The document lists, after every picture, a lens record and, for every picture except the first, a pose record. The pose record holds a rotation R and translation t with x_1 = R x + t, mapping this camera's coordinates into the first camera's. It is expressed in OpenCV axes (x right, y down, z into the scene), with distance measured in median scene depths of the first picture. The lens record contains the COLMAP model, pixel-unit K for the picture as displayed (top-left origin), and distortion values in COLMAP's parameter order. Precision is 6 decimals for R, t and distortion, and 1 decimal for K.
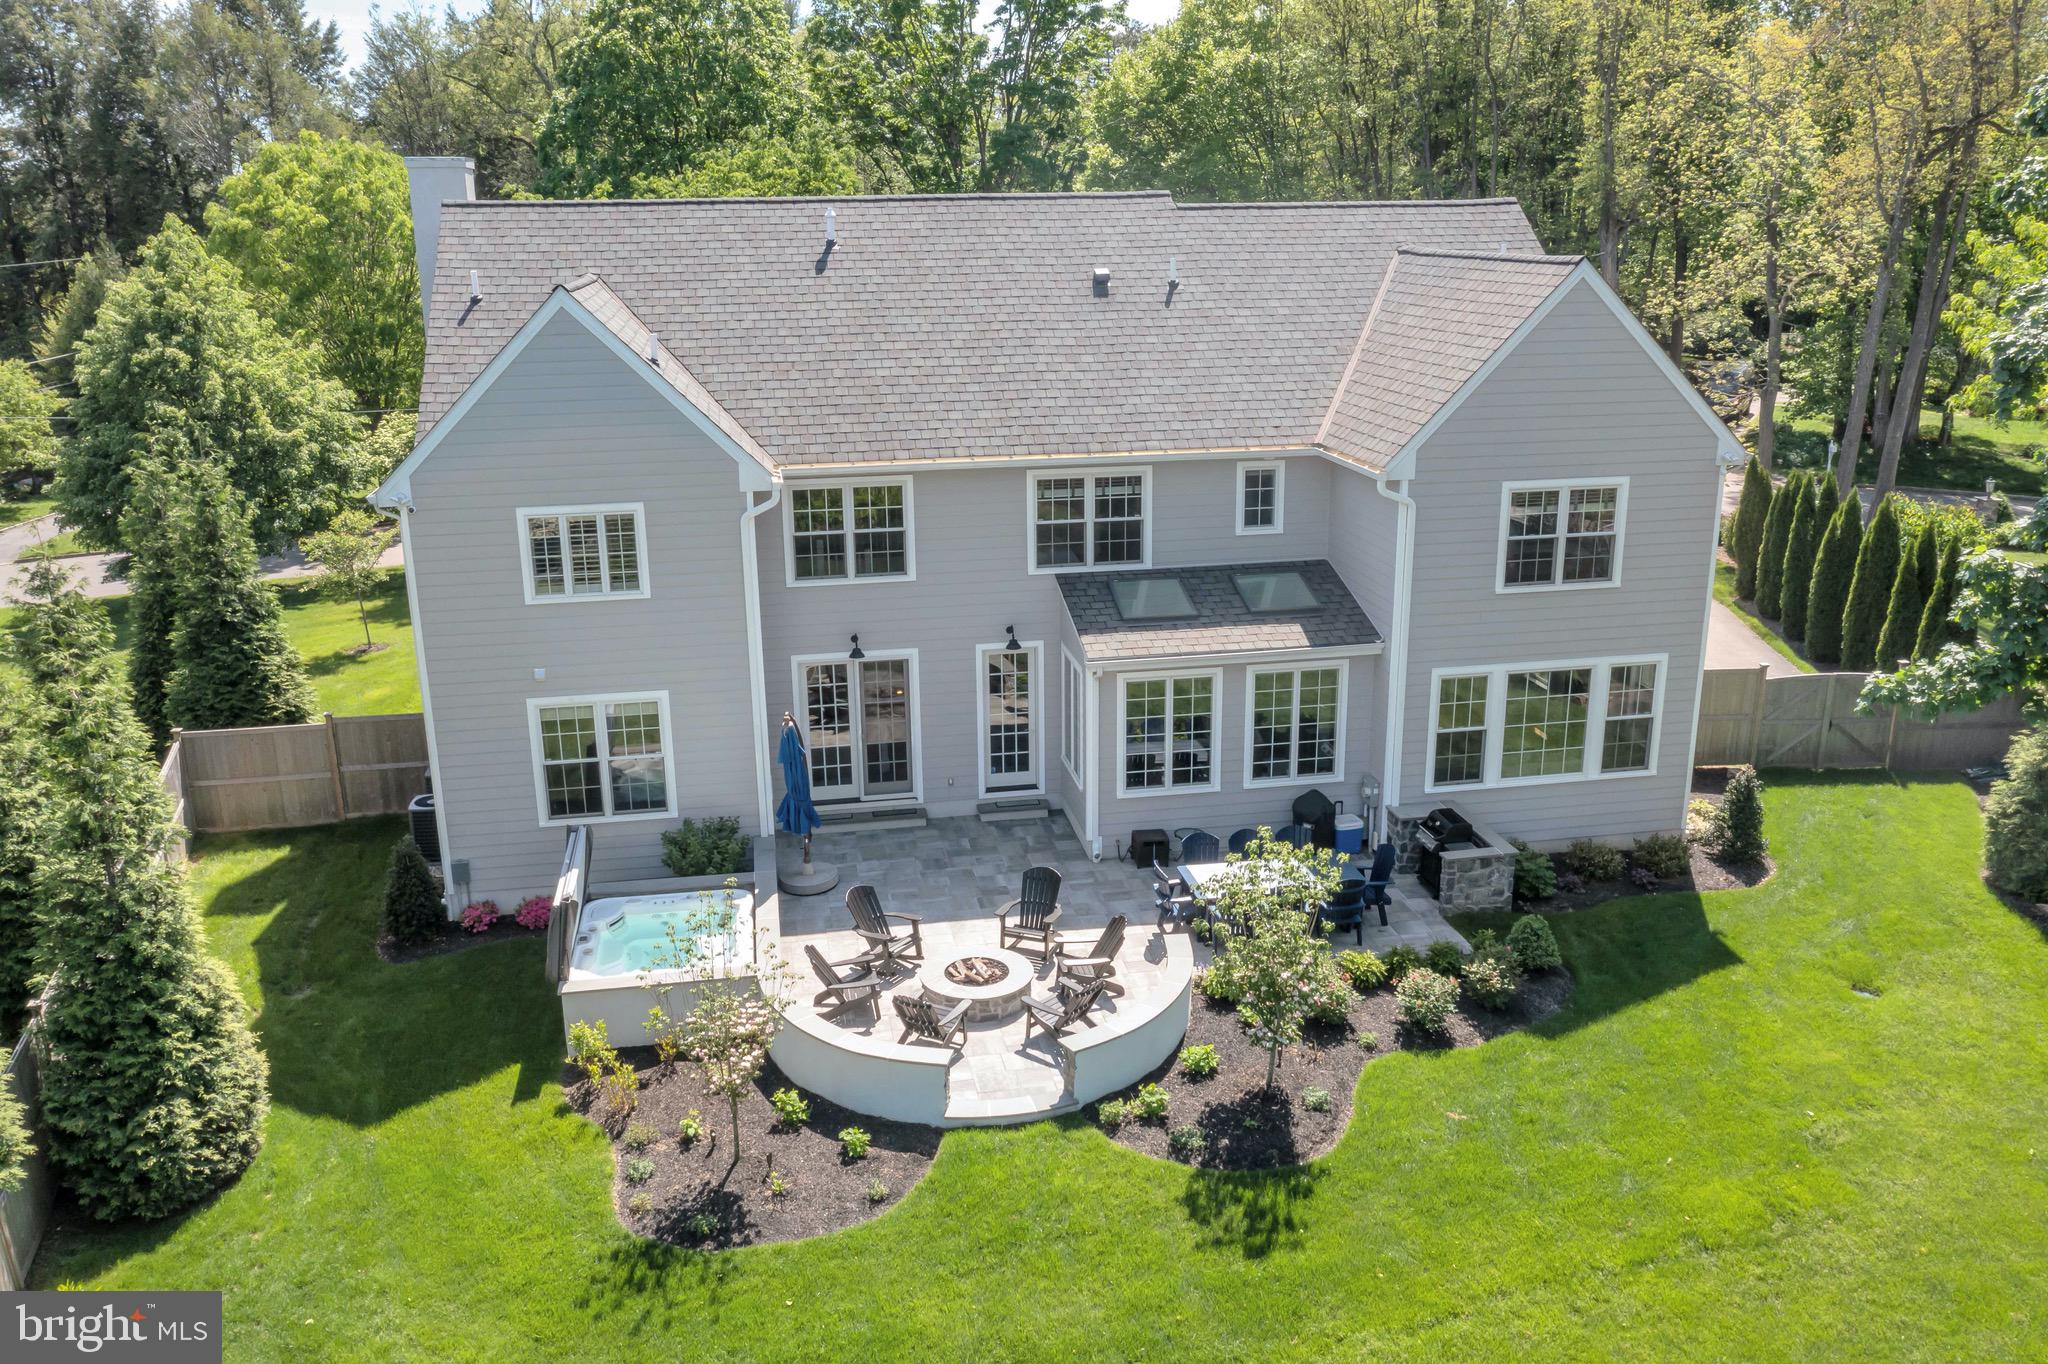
lens RADIAL K [[1631.7, 0, 1016.4], [0, 1631.7, 673.9], [0, 0, 1]] dist [-0.013627, -0.002585]
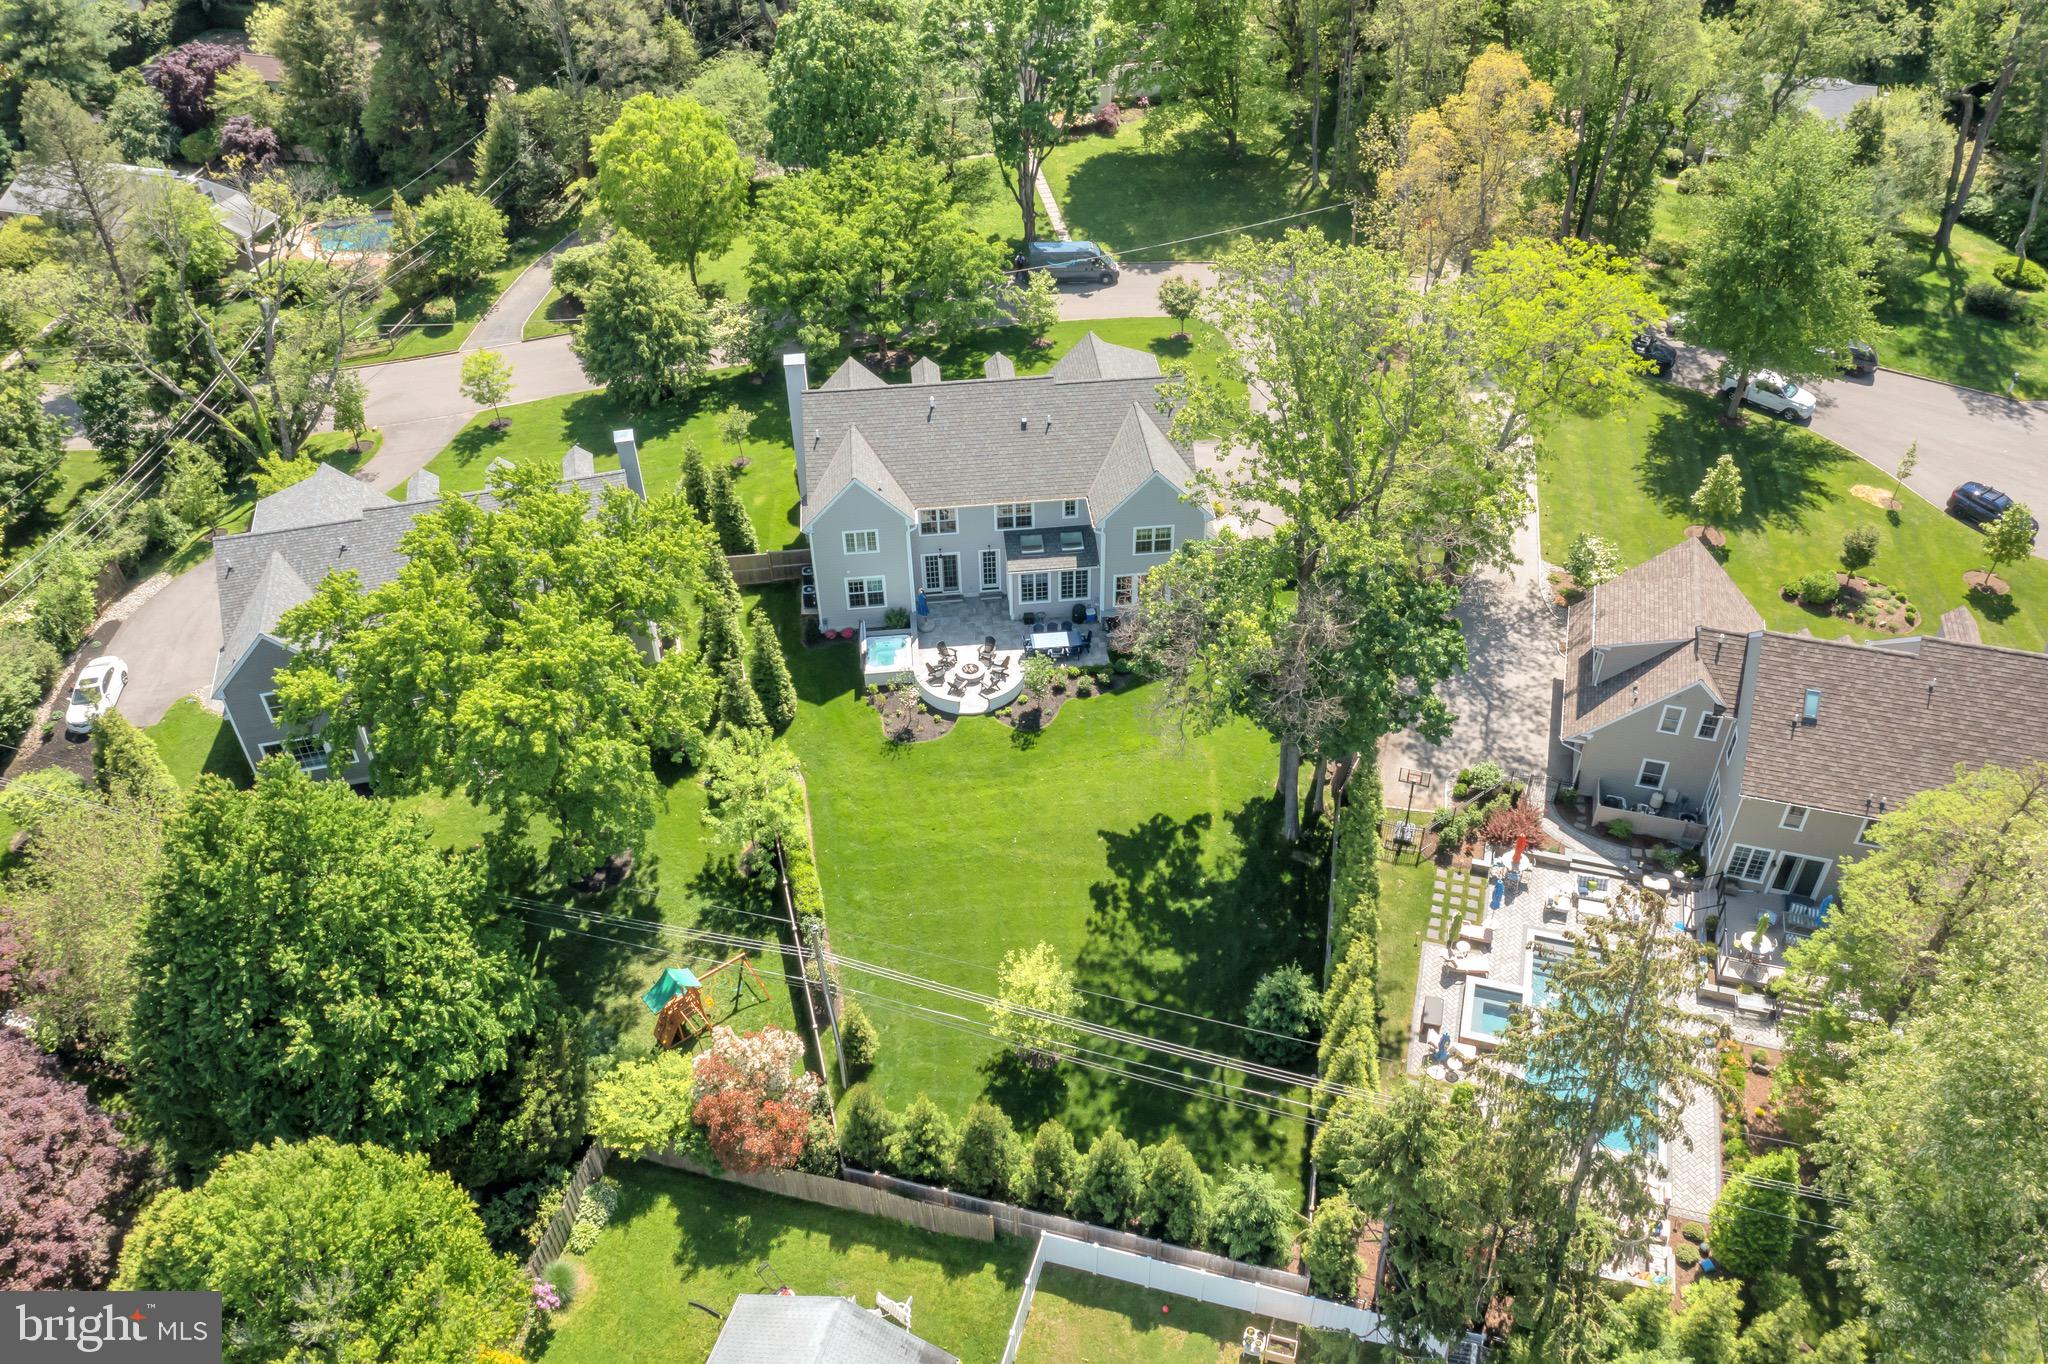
lens RADIAL K [[1631.7, 0, 1027.2], [0, 1631.7, 684.8], [0, 0, 1]] dist [-0.013627, -0.002585]
pose [[0.997676, 0.047032, -0.049295, 0.273860], [-0.022951, 0.913228, 0.406801, -1.230121], [0.064151, -0.404724, 0.912186, -2.283767]]
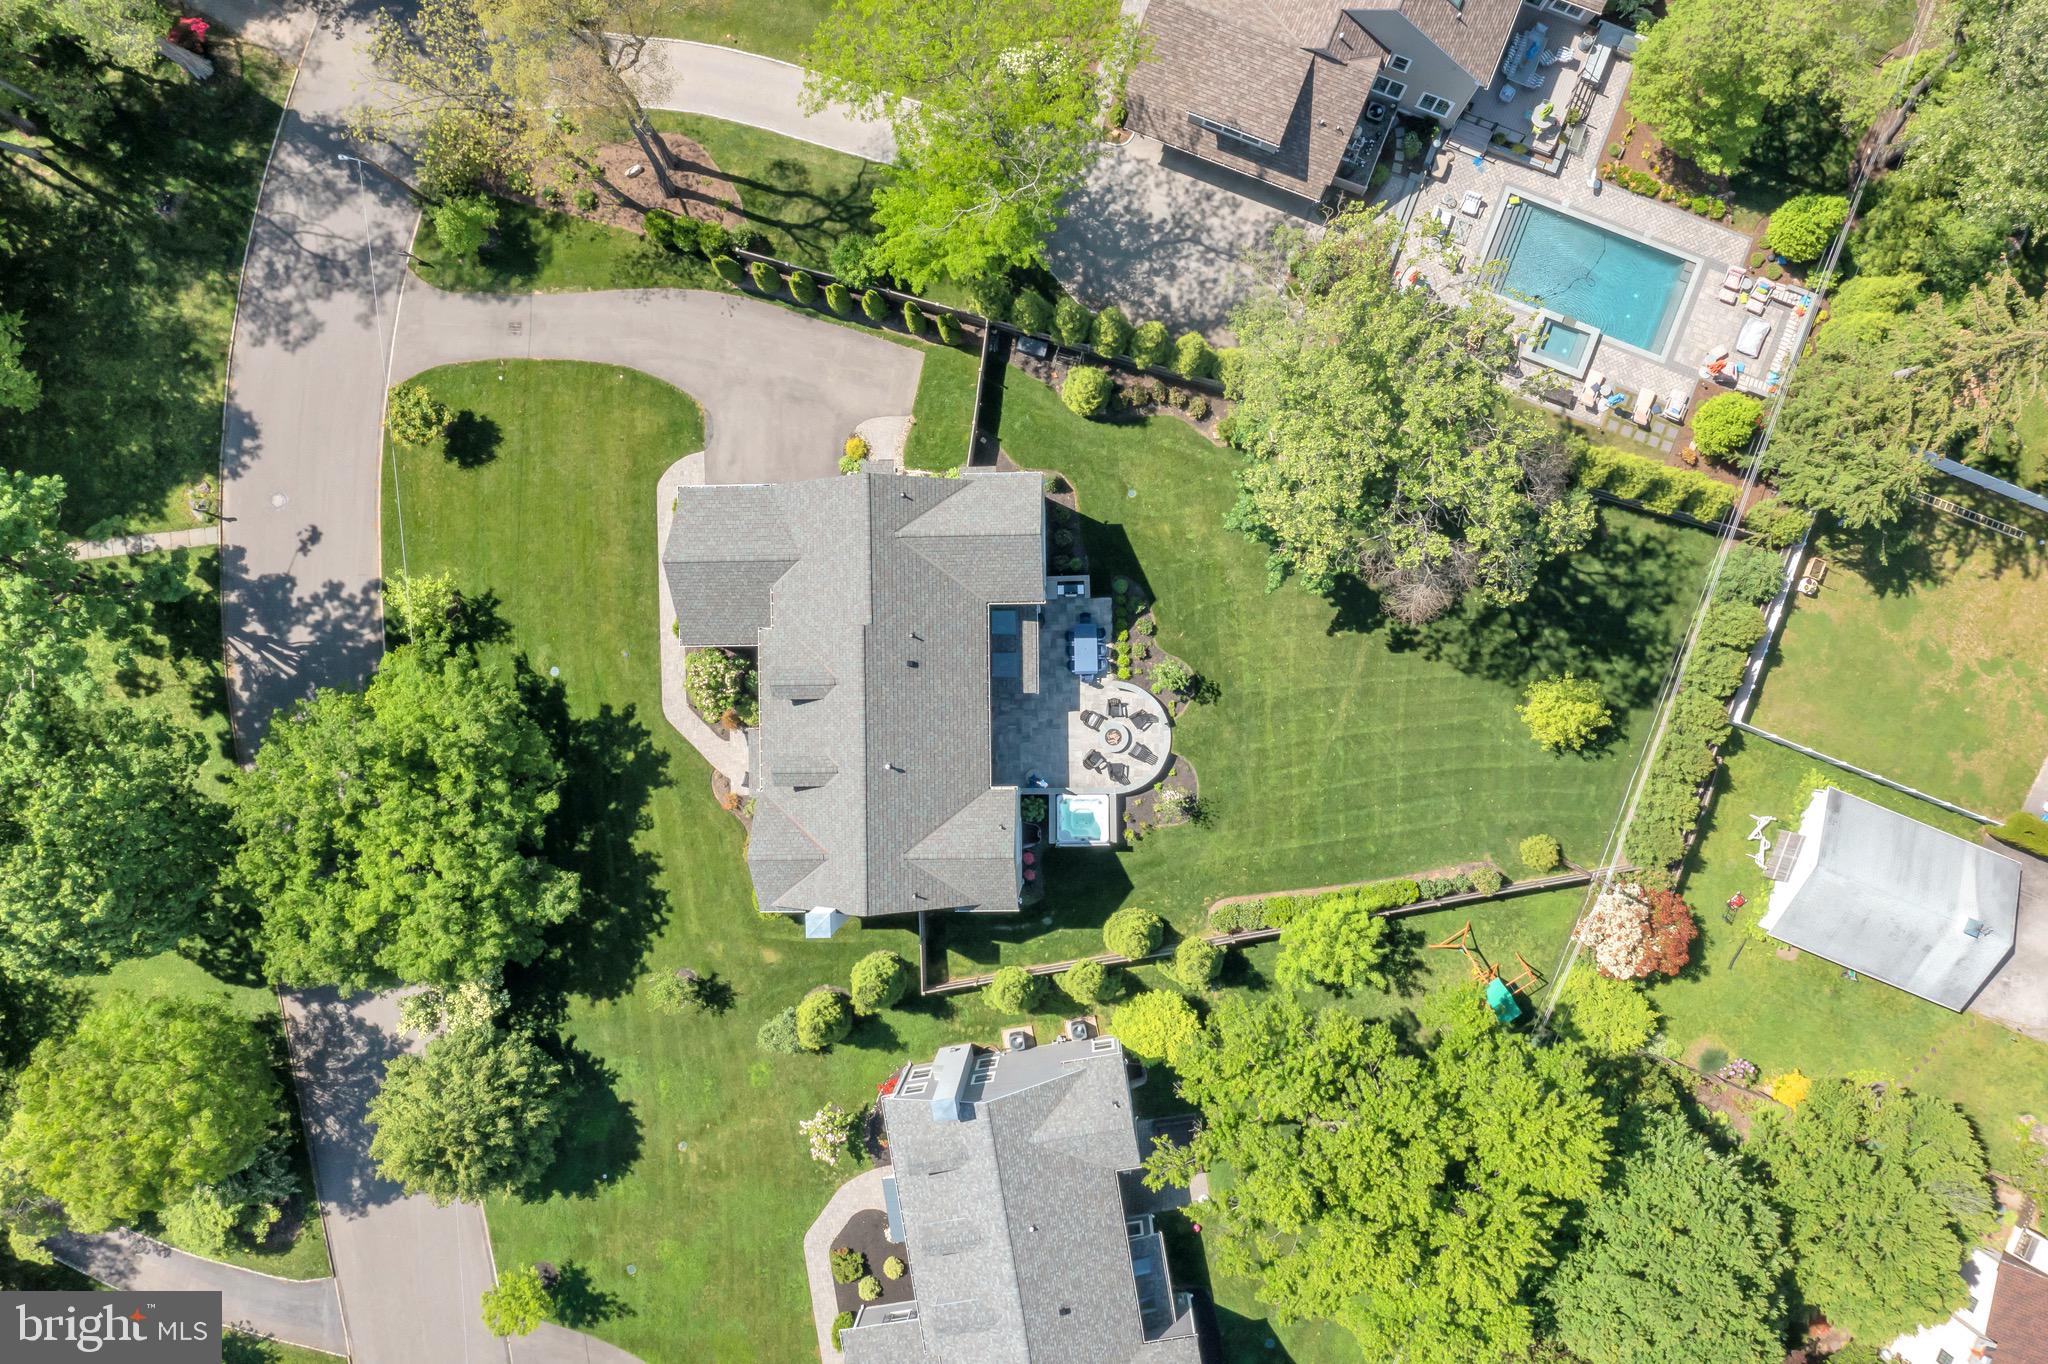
lens RADIAL K [[1631.7, 0, 1025.2], [0, 1631.7, 677.1], [0, 0, 1]] dist [-0.013627, -0.002585]
pose [[0.153540, -0.988052, 0.013371, 0.030781], [0.303774, 0.060073, 0.950848, -3.260467], [-0.940291, -0.141932, 0.309368, 0.016326]]
